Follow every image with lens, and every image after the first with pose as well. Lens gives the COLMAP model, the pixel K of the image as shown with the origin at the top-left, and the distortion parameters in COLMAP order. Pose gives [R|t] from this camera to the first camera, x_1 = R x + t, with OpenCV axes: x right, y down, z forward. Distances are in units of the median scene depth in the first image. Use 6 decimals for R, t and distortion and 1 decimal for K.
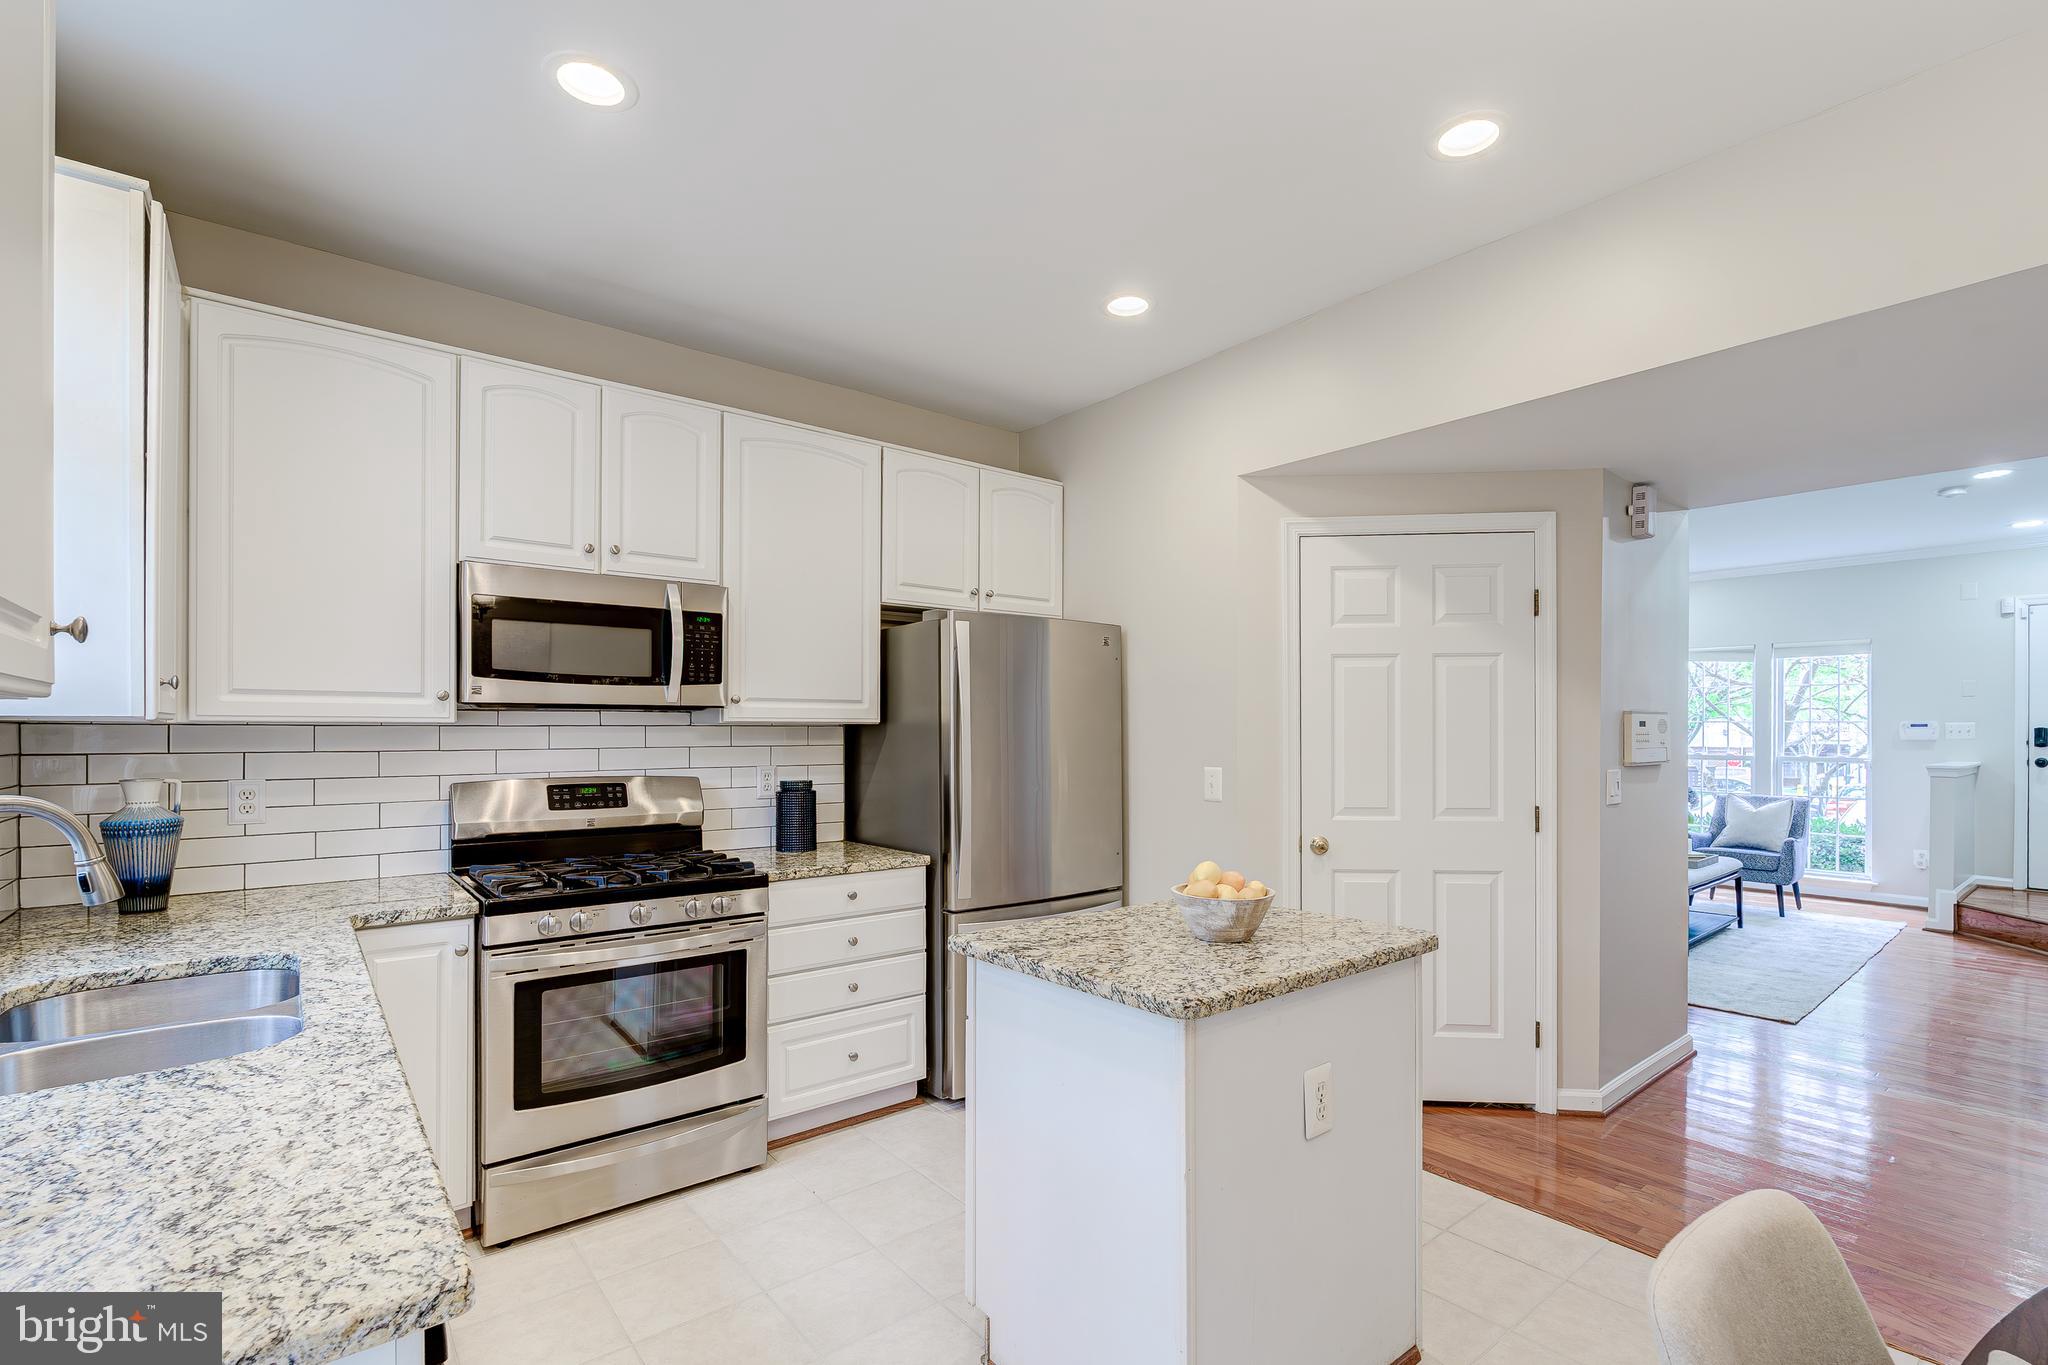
lens RADIAL K [[923.6, 0, 1033.3], [0, 923.6, 732.8], [0, 0, 1]] dist [0.000873, 0.000311]
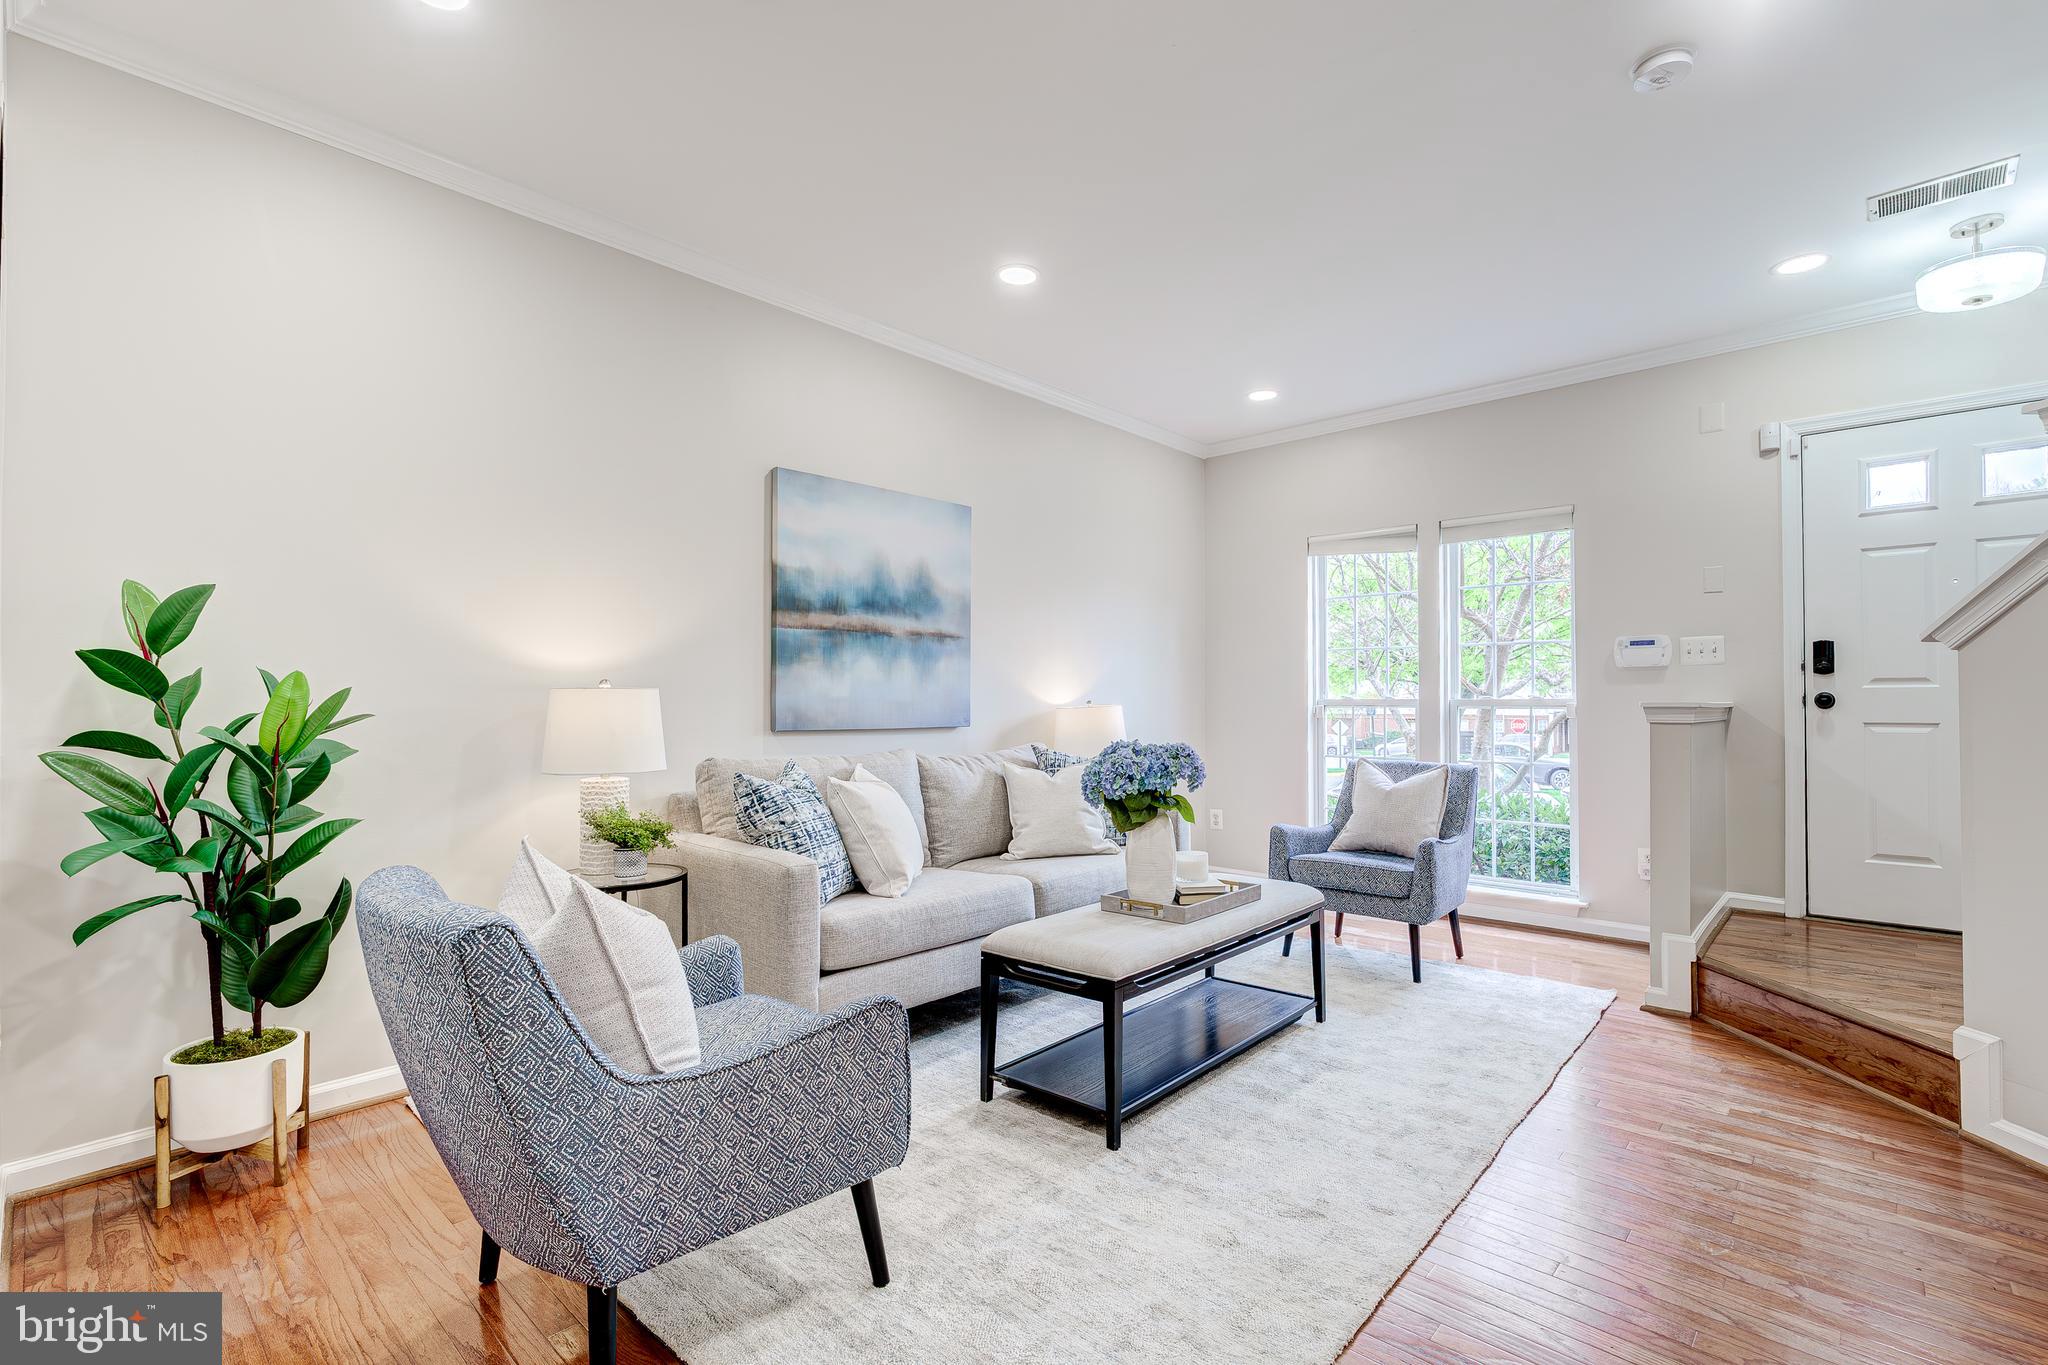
lens RADIAL K [[931.7, 0, 1006.4], [0, 931.7, 695.6], [0, 0, 1]] dist [0.000223, 0.000132]
pose [[0.990999, 0.000949, 0.133868, 1.414447], [0.001145, 0.999878, -0.015566, 0.107764], [-0.133866, 0.015579, 0.990877, 1.378060]]
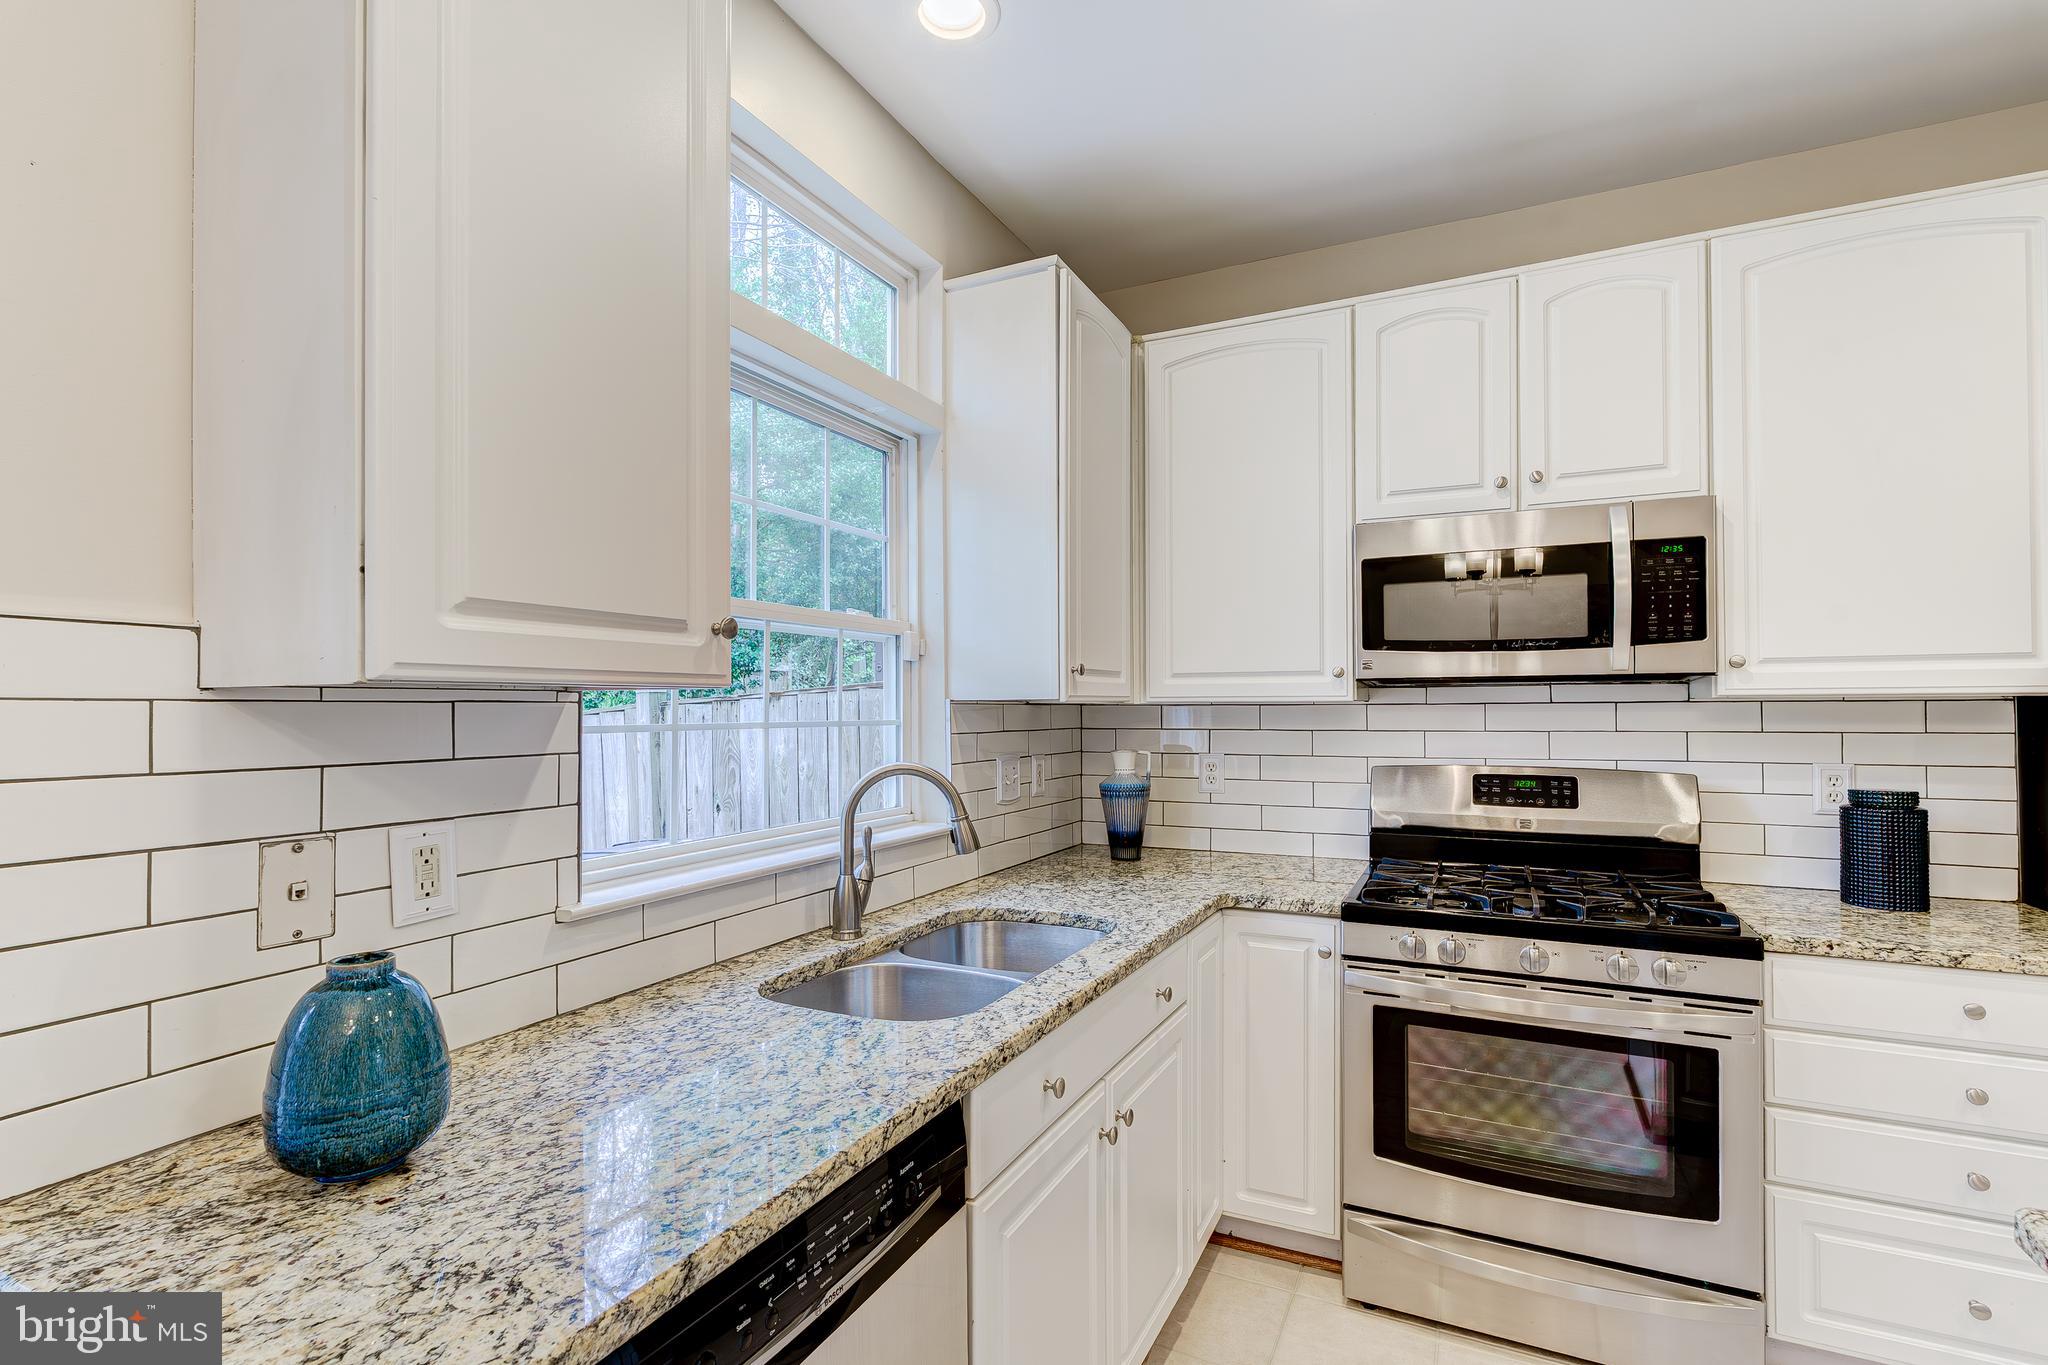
lens RADIAL K [[931.7, 0, 1006.4], [0, 931.7, 695.6], [0, 0, 1]] dist [0.000223, 0.000132]
pose [[0.432028, -0.014687, -0.901741, 0.049160], [0.001082, 0.999875, -0.015766, -0.001647], [0.901860, 0.005836, 0.431990, 0.212421]]
